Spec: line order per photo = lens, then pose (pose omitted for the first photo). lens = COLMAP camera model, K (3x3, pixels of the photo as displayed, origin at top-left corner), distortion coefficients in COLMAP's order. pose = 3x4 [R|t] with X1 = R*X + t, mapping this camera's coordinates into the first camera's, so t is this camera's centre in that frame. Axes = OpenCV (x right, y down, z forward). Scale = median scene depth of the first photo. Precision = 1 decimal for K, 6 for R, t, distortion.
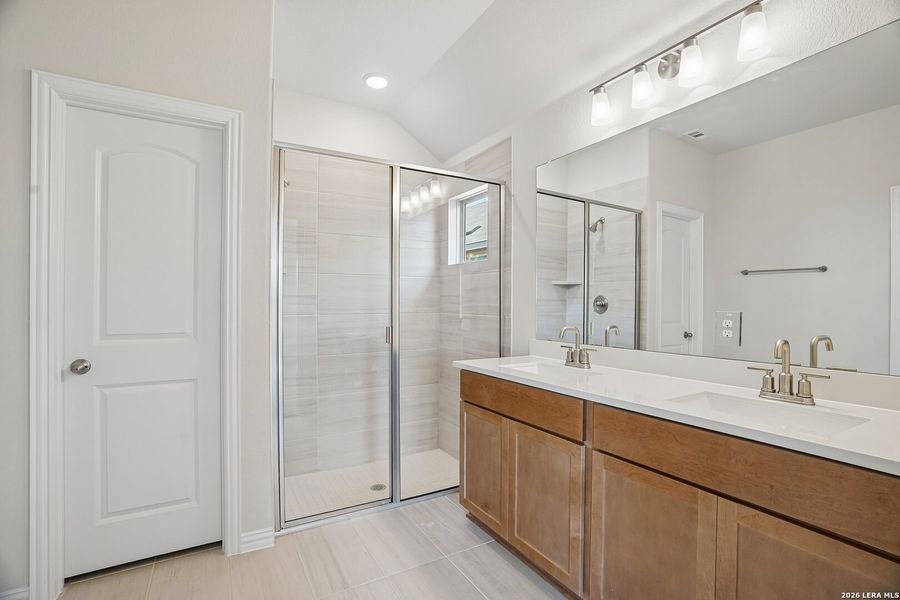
lens RADIAL K [[392.5, 0, 452.8], [0, 392.5, 299.9], [0, 0, 1]] dist [-0.036406, 0.000482]
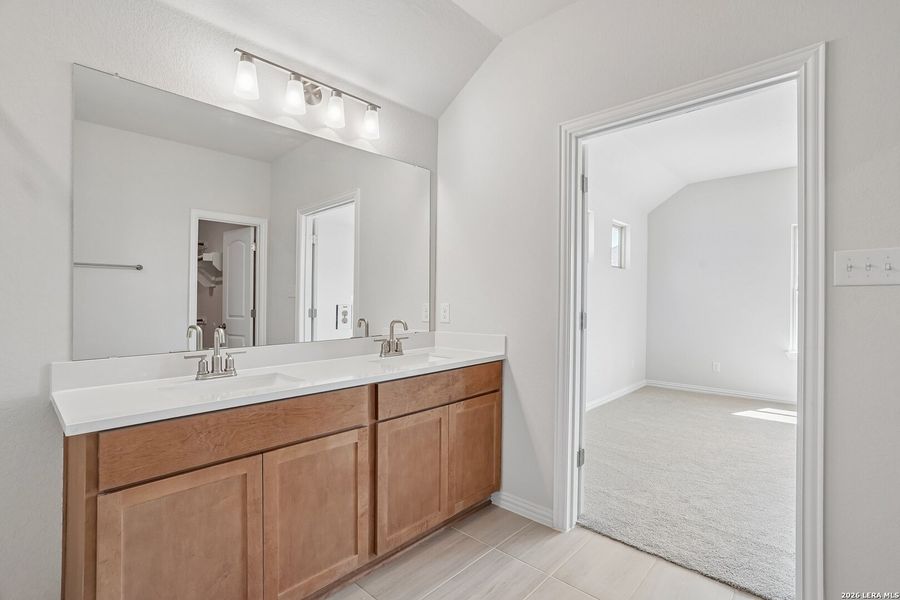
lens RADIAL K [[415.0, 0, 452.7], [0, 415.0, 299.5], [0, 0, 1]] dist [-0.044343, 0.000689]
pose [[-0.248580, 0.000354, 0.968611, -0.782405], [-0.009886, 0.999947, -0.002902, 0.010388], [-0.968561, -0.010297, -0.248563, 0.944579]]
